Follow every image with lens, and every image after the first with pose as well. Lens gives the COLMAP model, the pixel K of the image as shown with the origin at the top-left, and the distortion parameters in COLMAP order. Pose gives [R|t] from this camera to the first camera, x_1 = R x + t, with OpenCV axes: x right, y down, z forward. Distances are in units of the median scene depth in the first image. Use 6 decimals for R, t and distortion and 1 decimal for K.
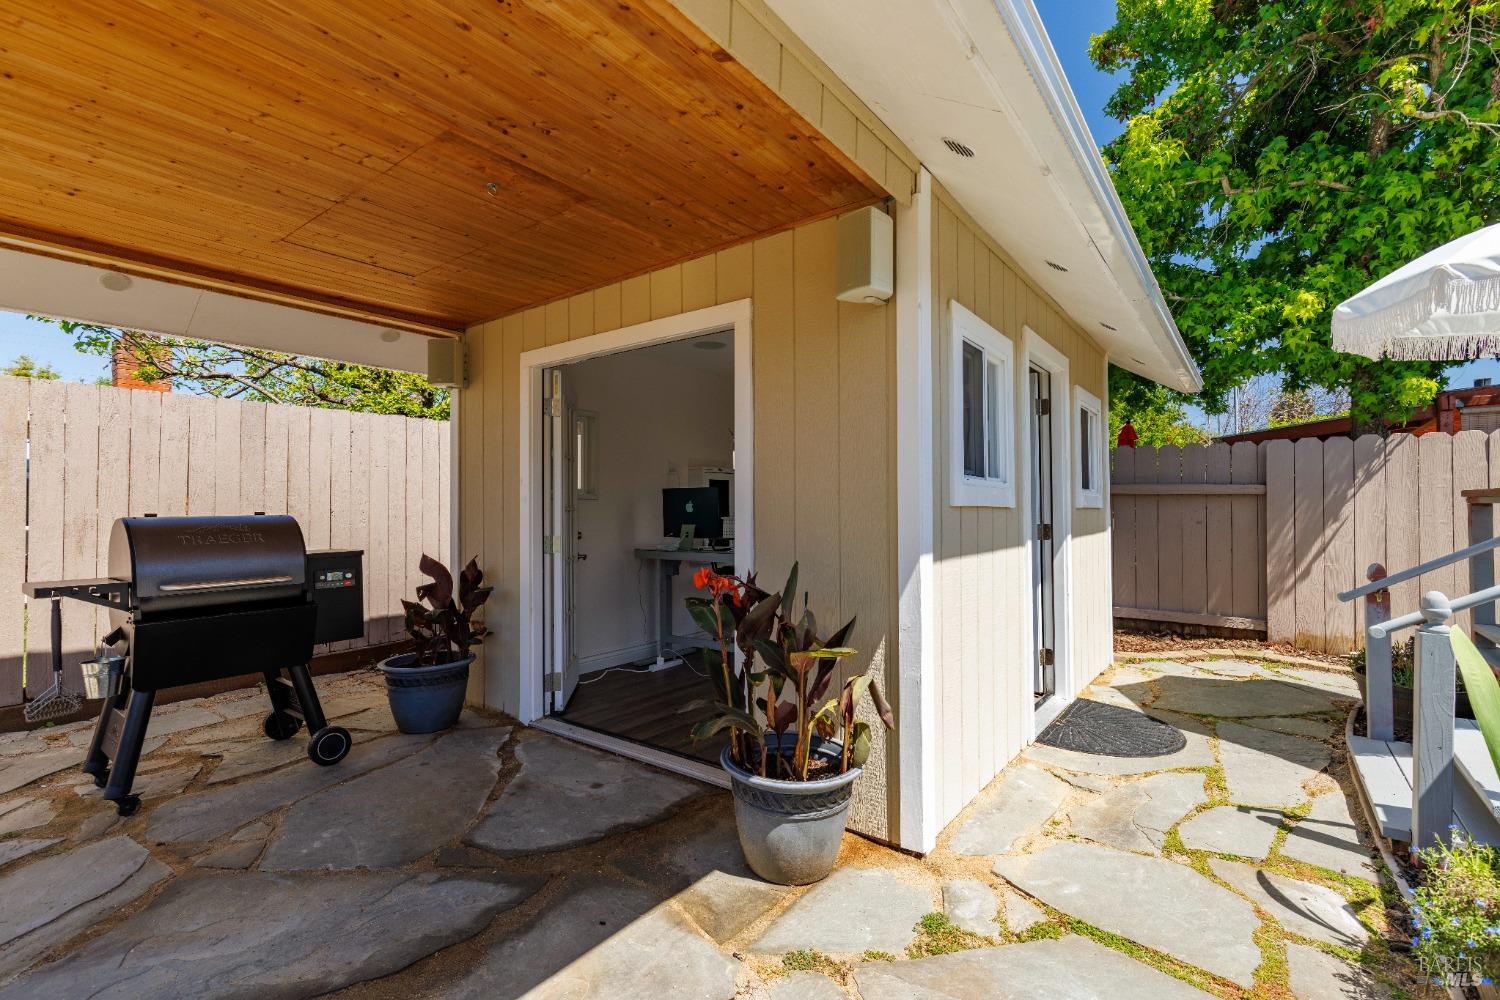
lens RADIAL K [[675.4, 0, 750.0], [0, 675.4, 500.0], [0, 0, 1]] dist [-0.000839, -0.000062]
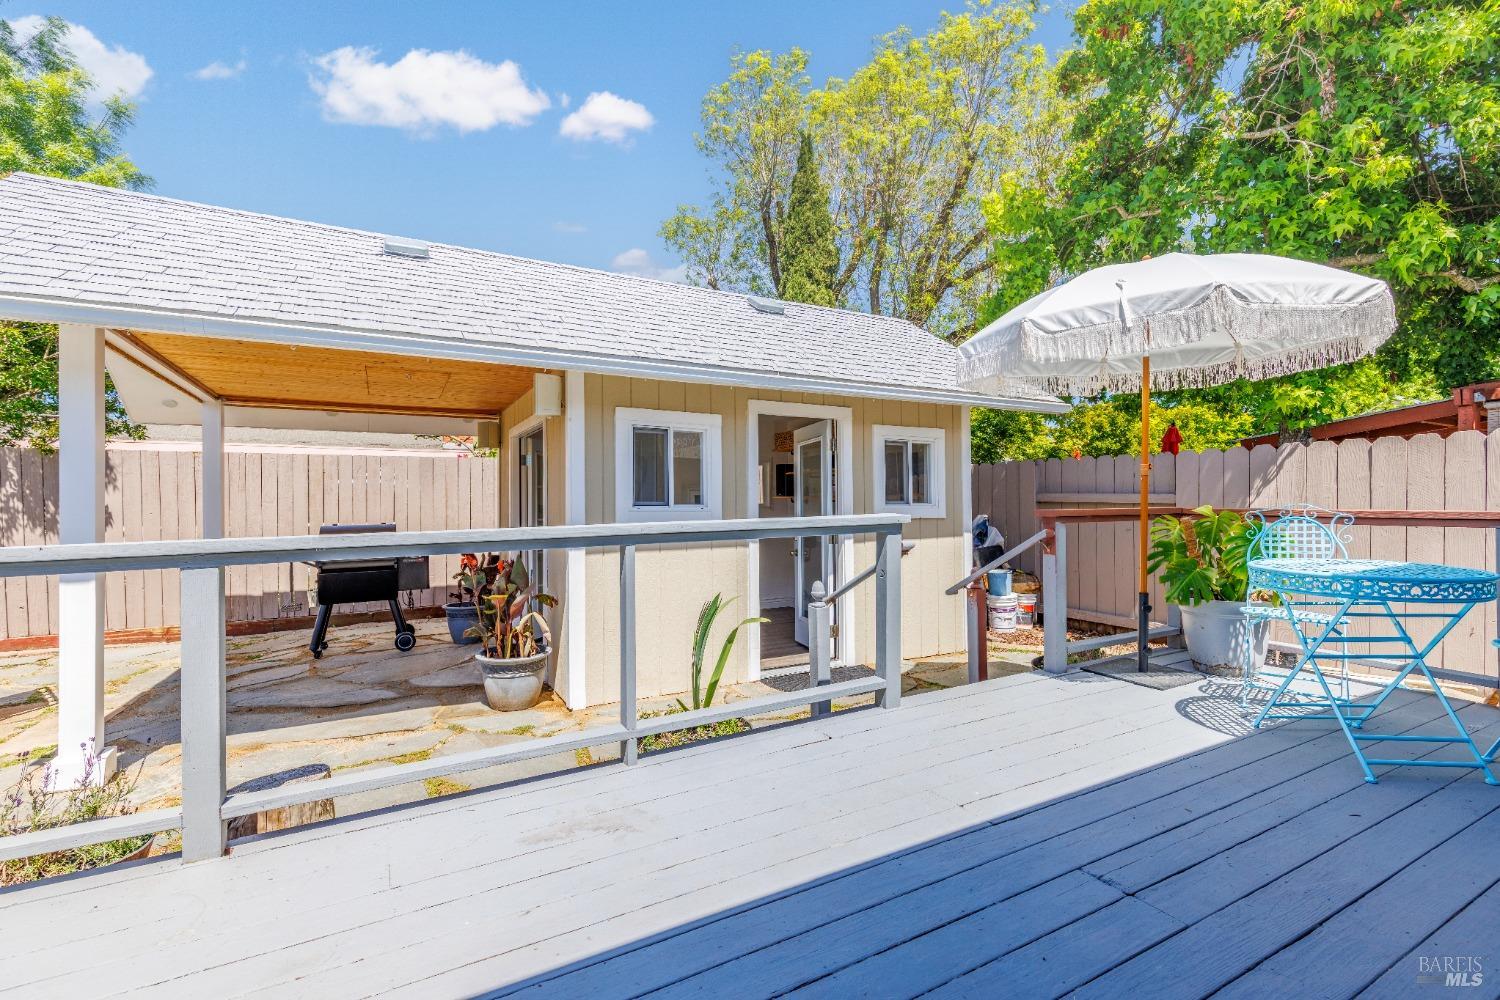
lens RADIAL K [[686.8, 0, 750.0], [0, 686.8, 500.0], [0, 0, 1]] dist [0.001208, 0.000065]
pose [[0.915747, -0.005837, -0.401713, 1.331907], [0.008827, 0.999945, 0.005592, -0.059438], [0.401659, -0.008667, 0.915748, -0.492880]]
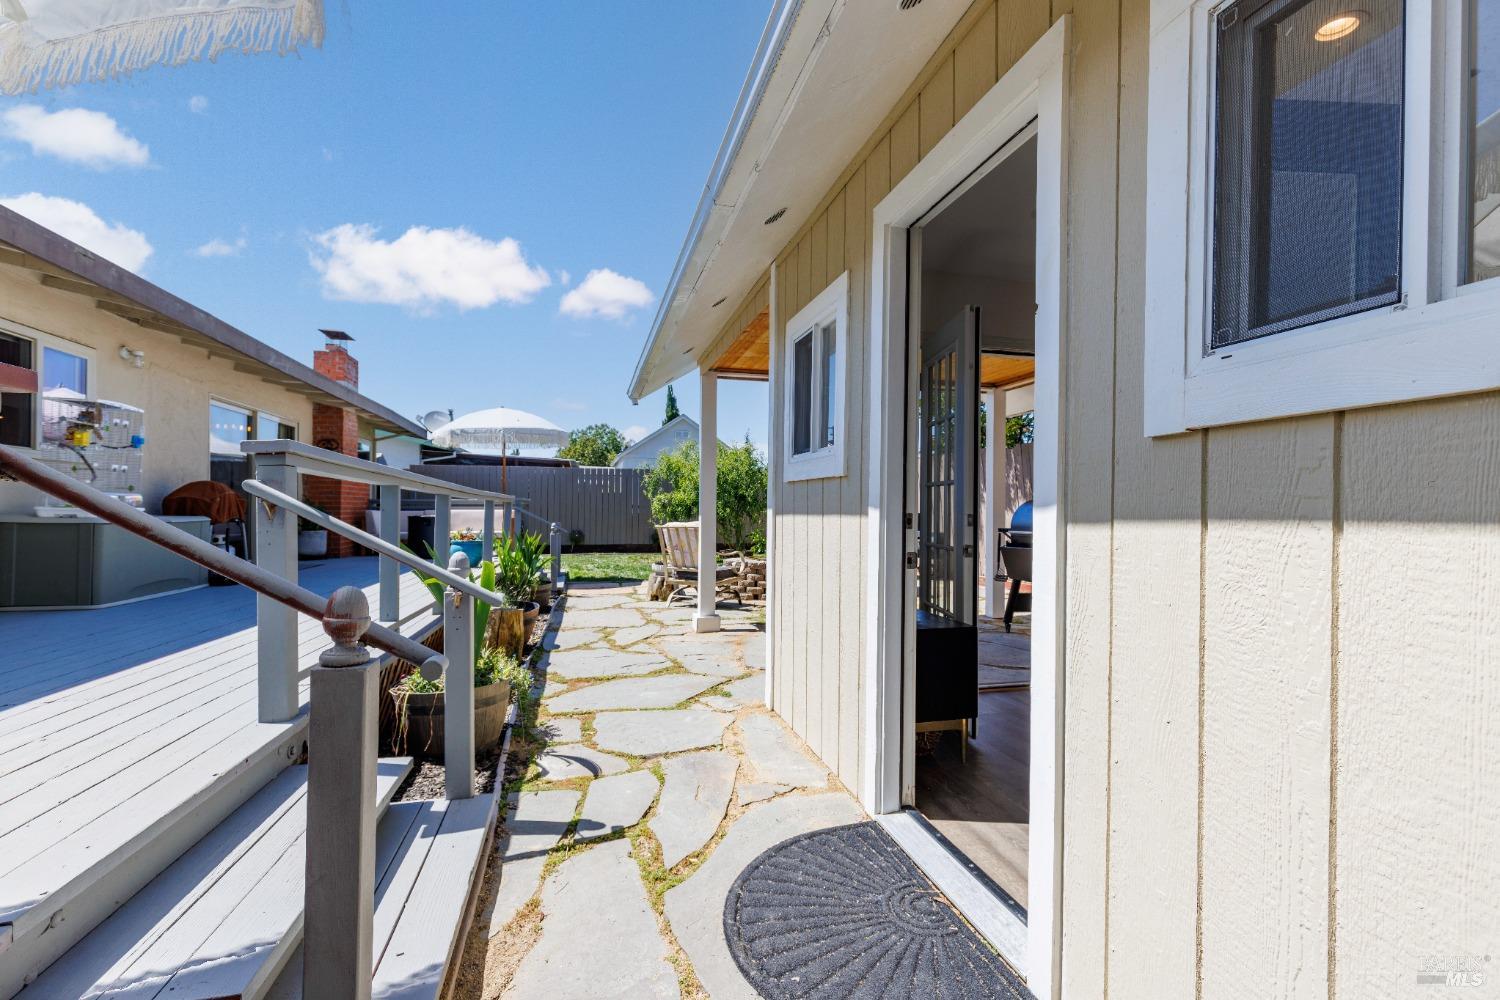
lens RADIAL K [[675.4, 0, 750.0], [0, 675.4, 500.0], [0, 0, 1]] dist [-0.000839, -0.000062]
pose [[-0.634071, -0.007240, -0.773241, 1.350611], [0.009172, 0.999815, -0.016882, 0.063120], [0.773221, -0.017796, -0.633887, 1.768426]]
